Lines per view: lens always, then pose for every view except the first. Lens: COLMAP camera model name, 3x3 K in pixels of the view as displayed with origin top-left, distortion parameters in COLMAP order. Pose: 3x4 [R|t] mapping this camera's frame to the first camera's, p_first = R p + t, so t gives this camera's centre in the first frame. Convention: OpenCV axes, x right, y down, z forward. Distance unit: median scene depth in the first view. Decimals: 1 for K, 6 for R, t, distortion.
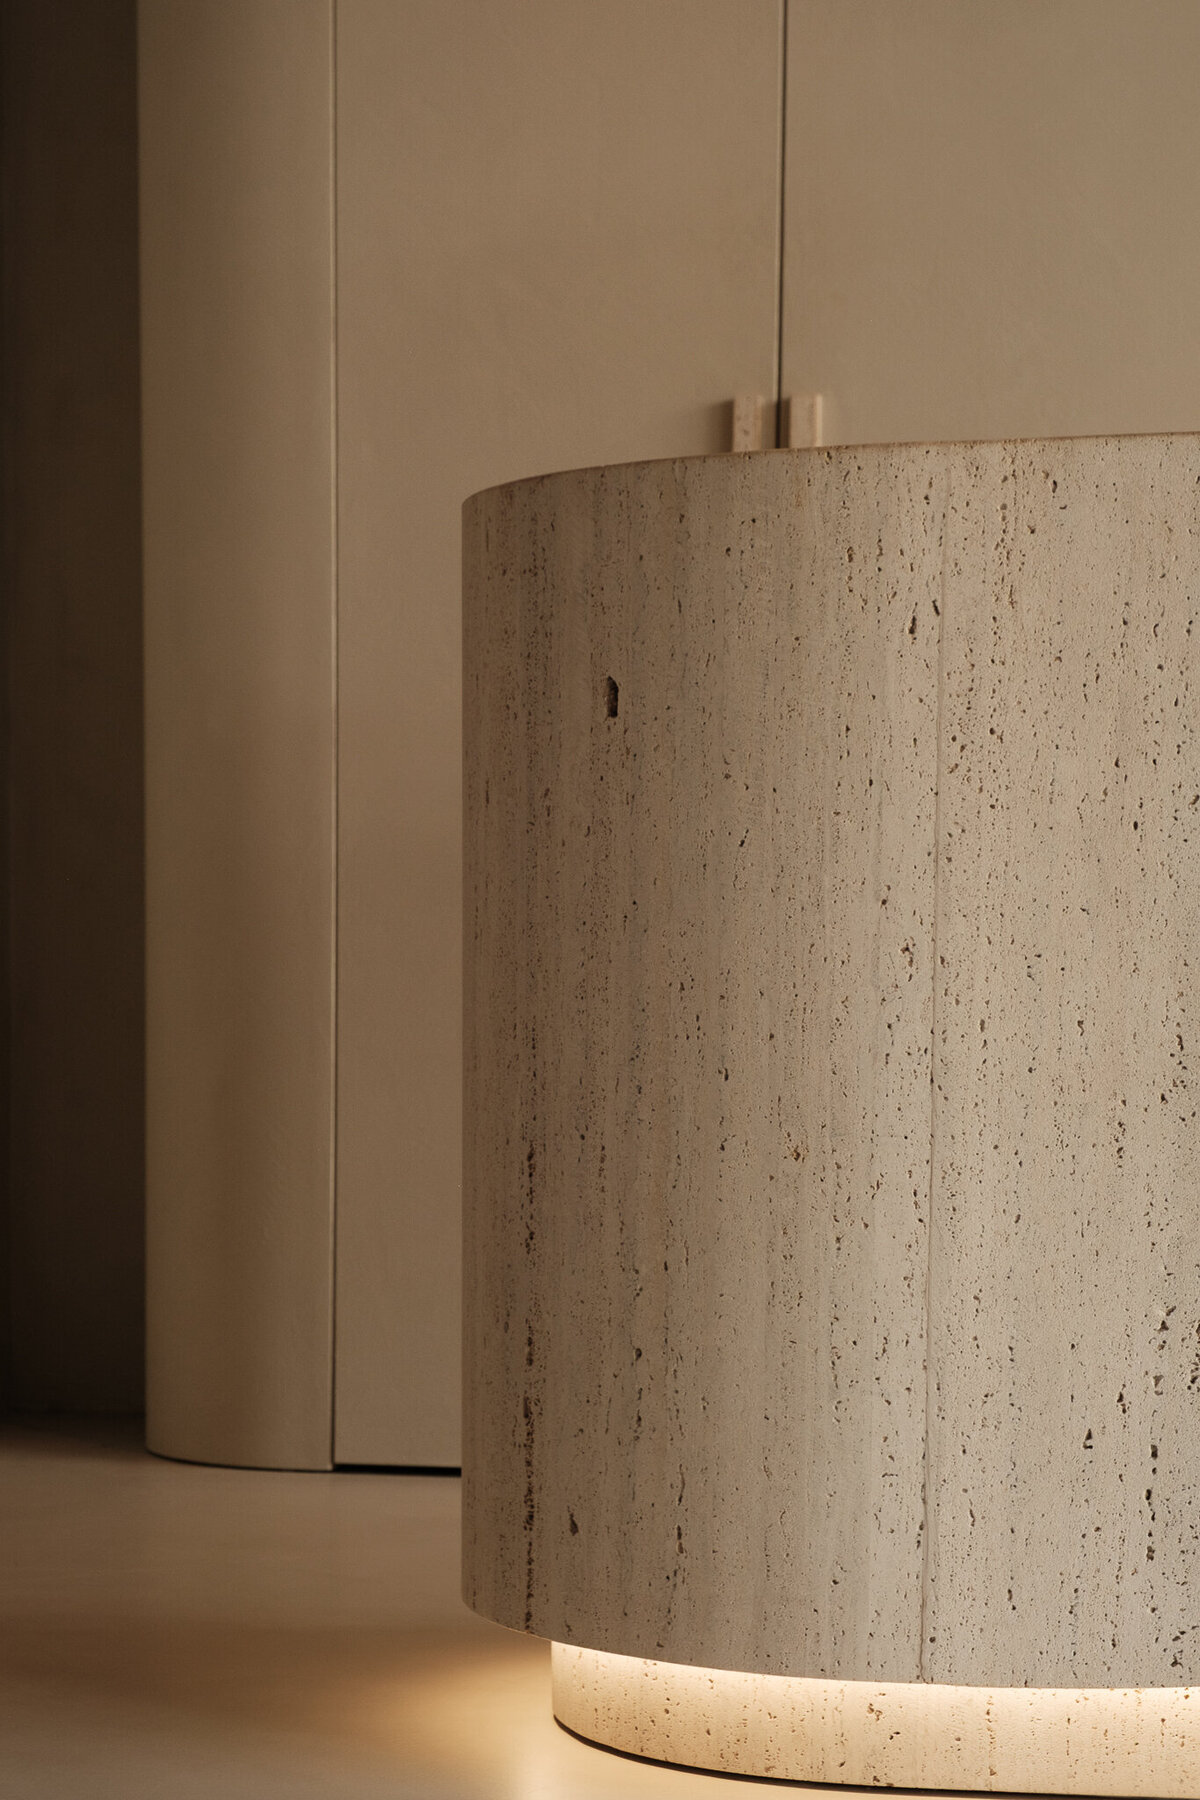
lens RADIAL K [[4011.7, 0, 490.6], [0, 4011.7, 1233.2], [0, 0, 1]] dist [0.196318, -0.228758]
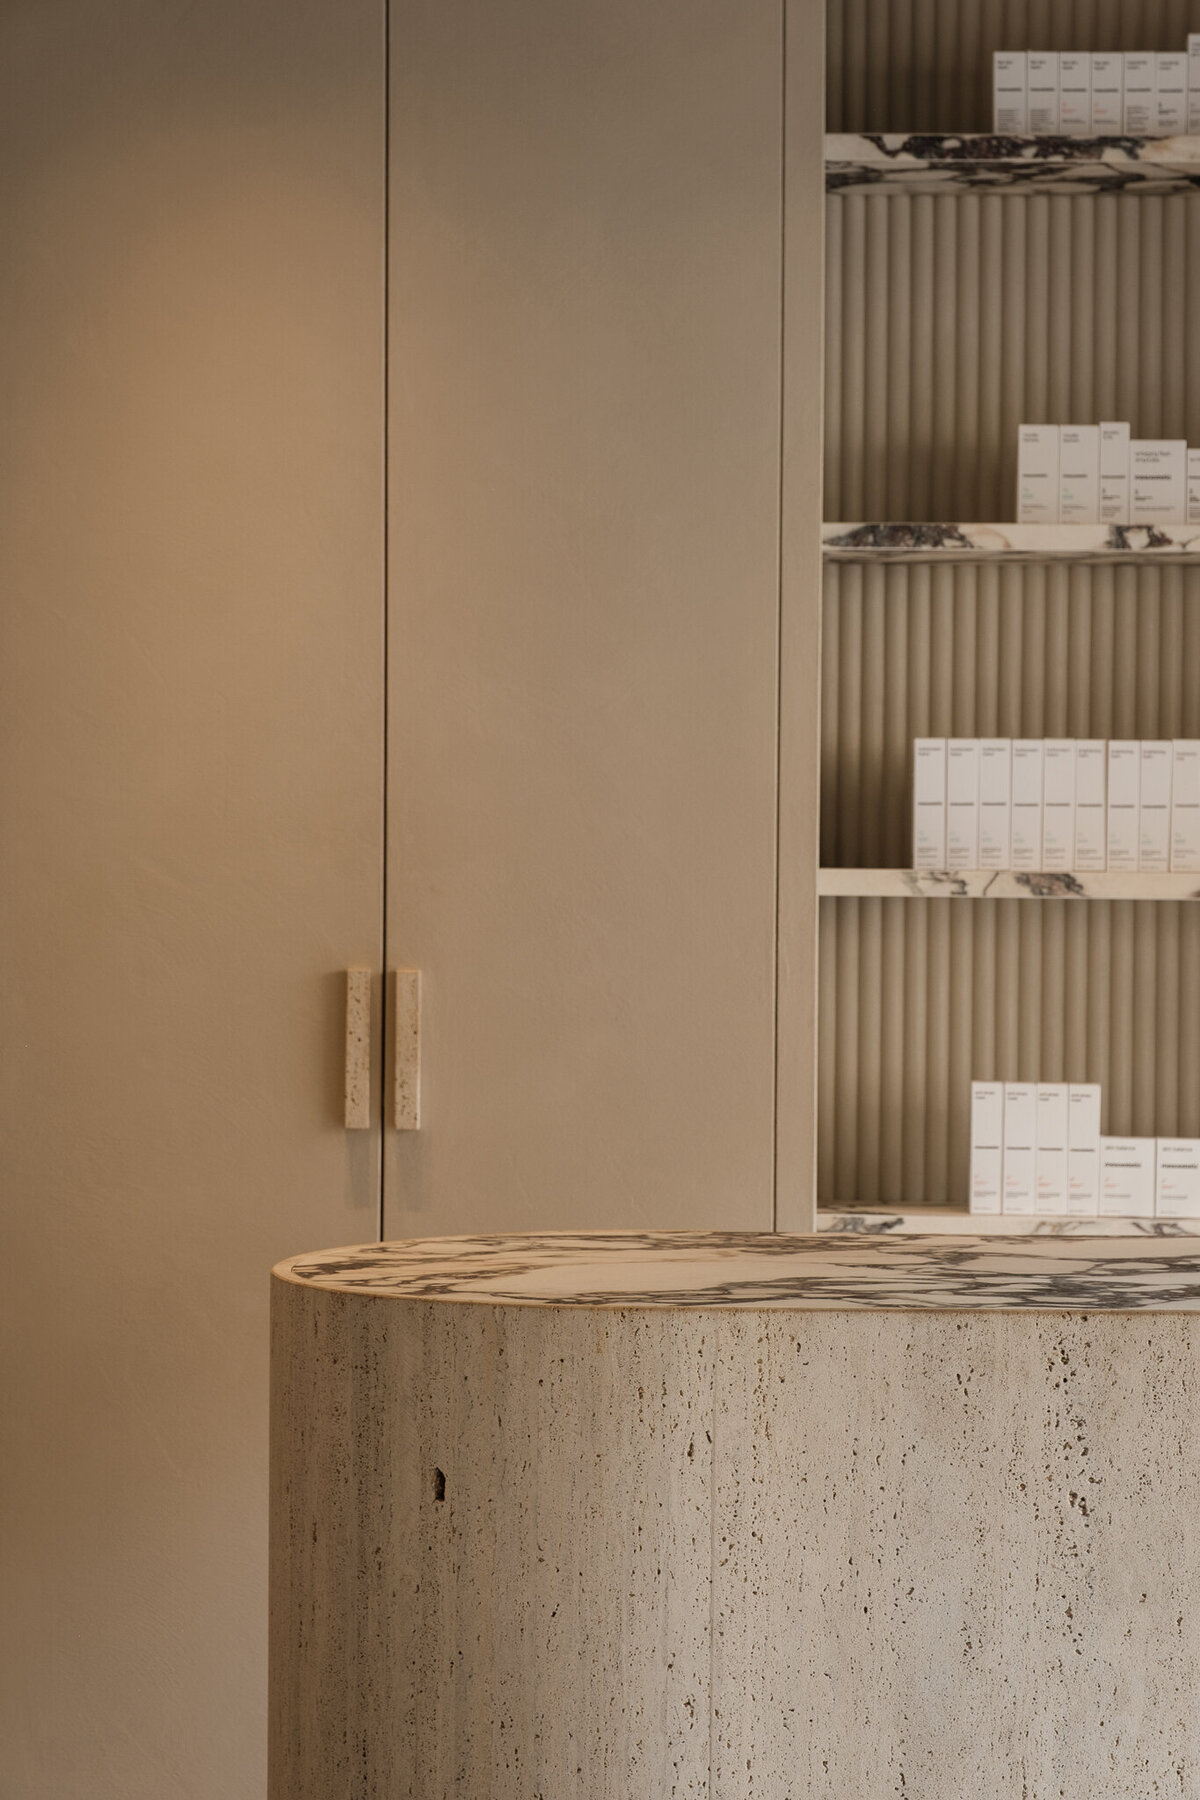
lens RADIAL K [[4280.3, 0, 600.0], [0, 4280.3, 900.0], [0, 0, 1]] dist [0.318879, -4.560954]
pose [[0.978114, 0.002661, 0.208051, -0.205297], [0.011909, 0.997563, -0.068746, -0.229562], [-0.207726, 0.069719, 0.975699, -0.329362]]
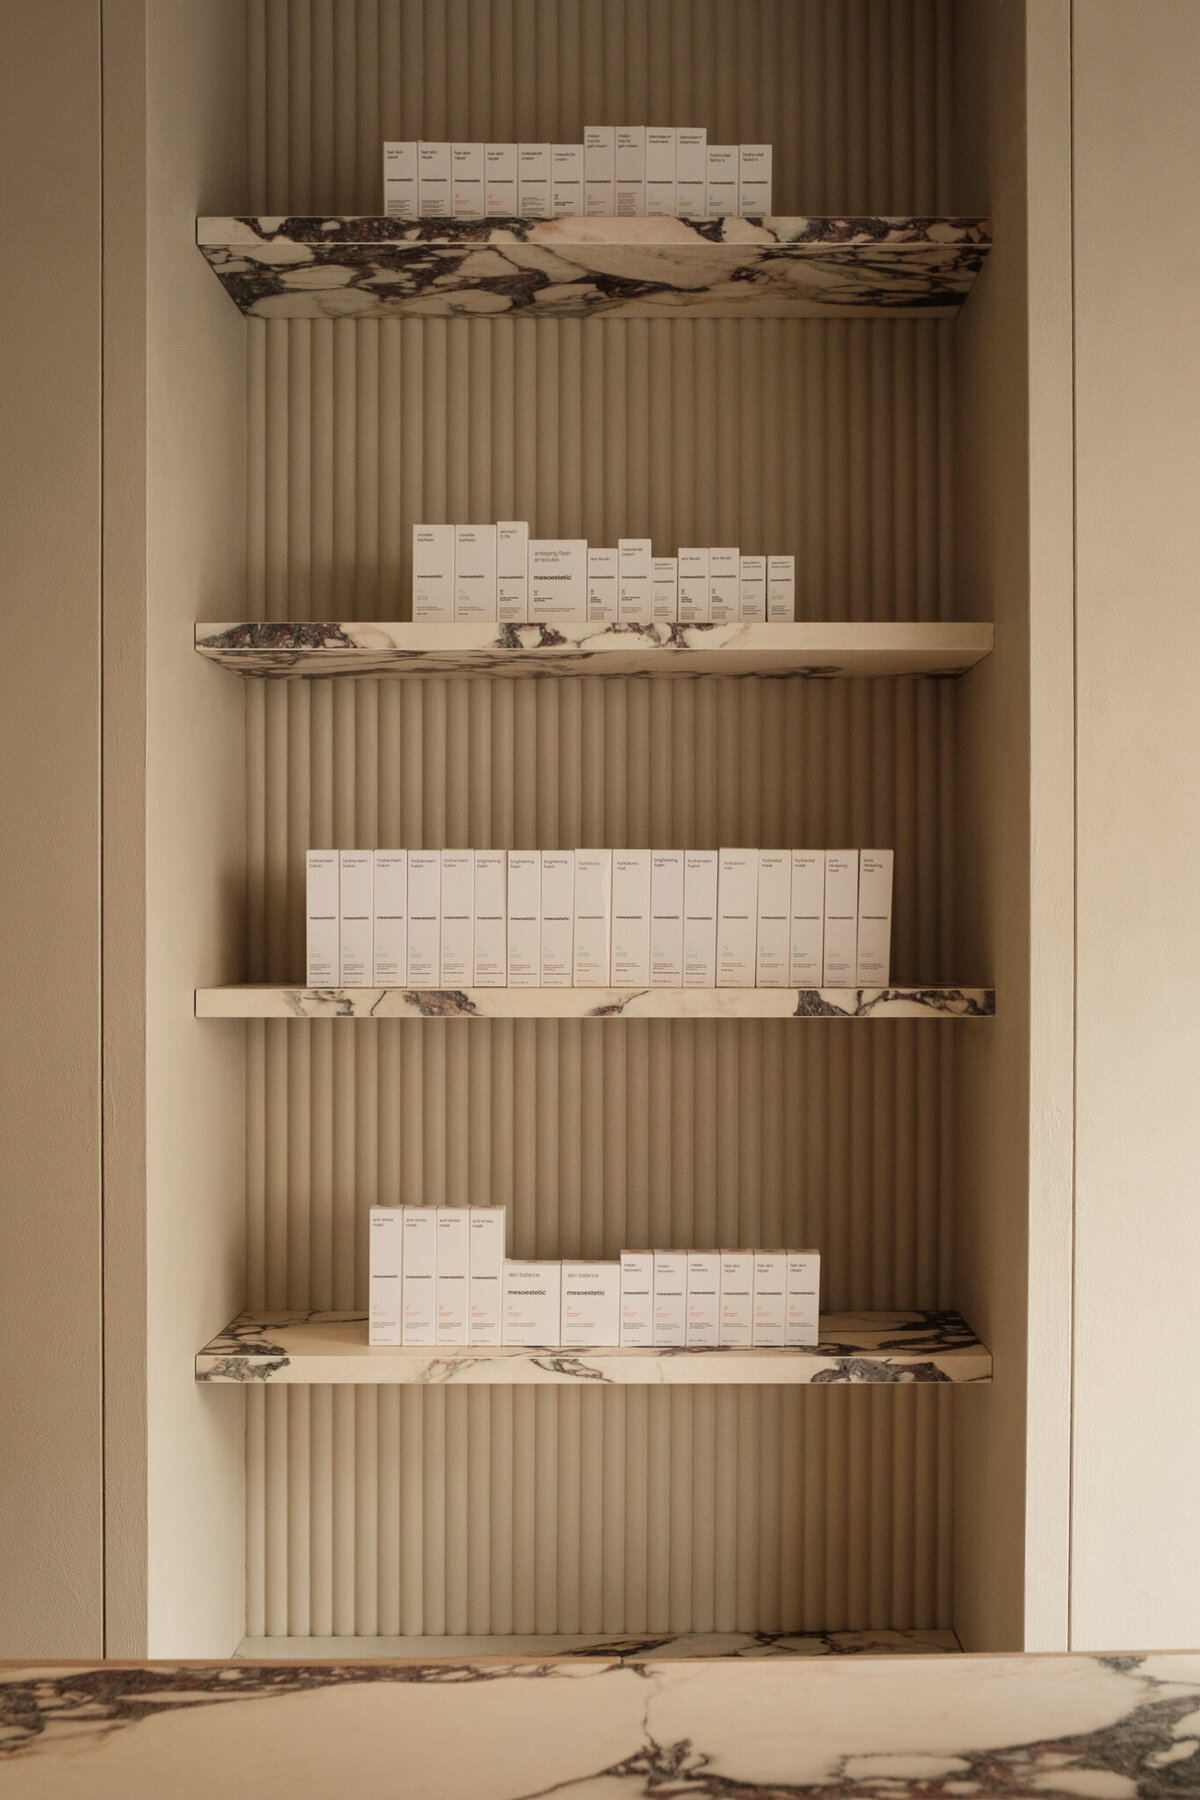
lens RADIAL K [[1876.1, 0, 638.3], [0, 1876.1, 941.0], [0, 0, 1]] dist [-0.127874, 0.268814]
pose [[0.966539, -0.010193, 0.256316, 0.309279], [0.025863, 0.997991, -0.057839, -0.354409], [-0.255211, 0.062532, 0.964861, 0.806189]]
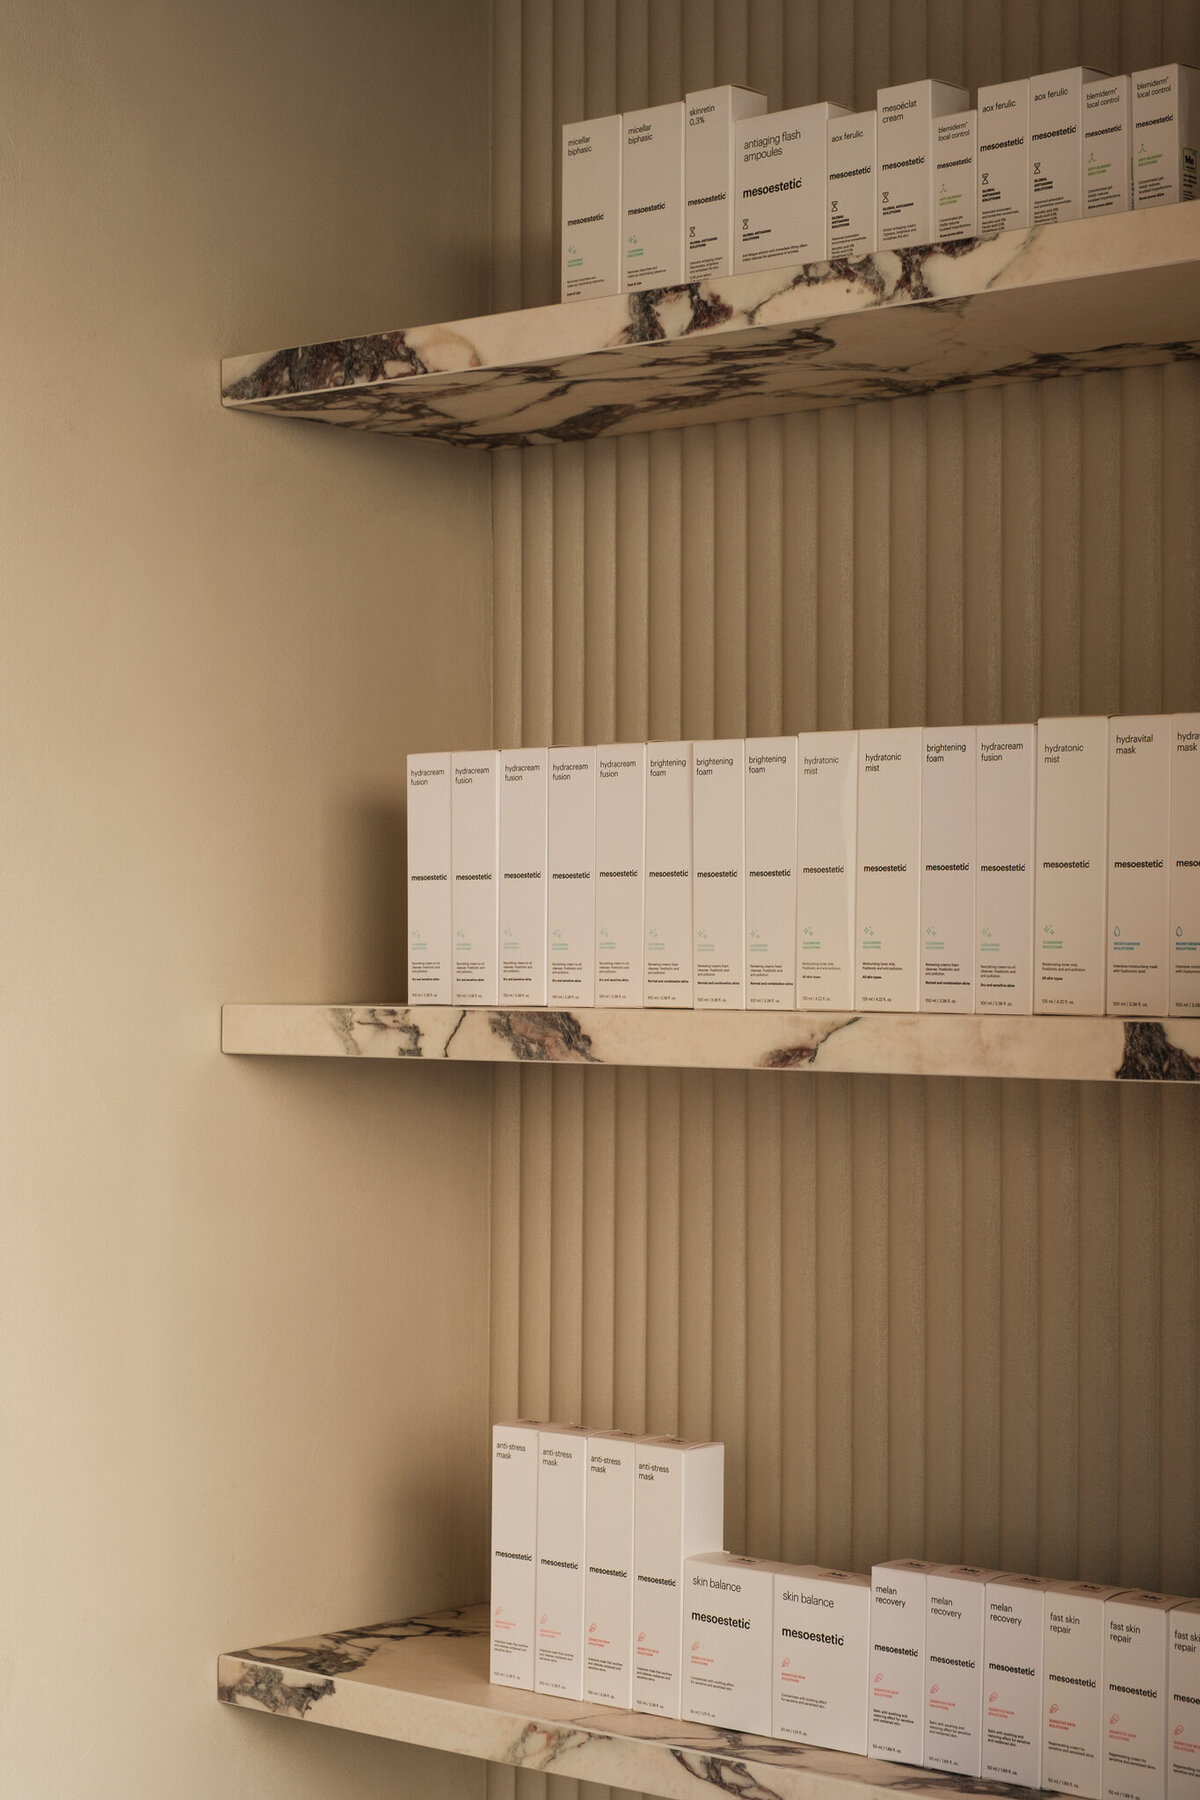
lens RADIAL K [[3522.7, 0, 600.0], [0, 3522.7, 900.0], [0, 0, 1]] dist [0.284585, -4.054613]
pose [[0.883541, -0.014922, -0.468116, 0.847914], [-0.023236, 0.996865, -0.075633, -0.346772], [0.467777, 0.077702, 0.880424, 0.917790]]
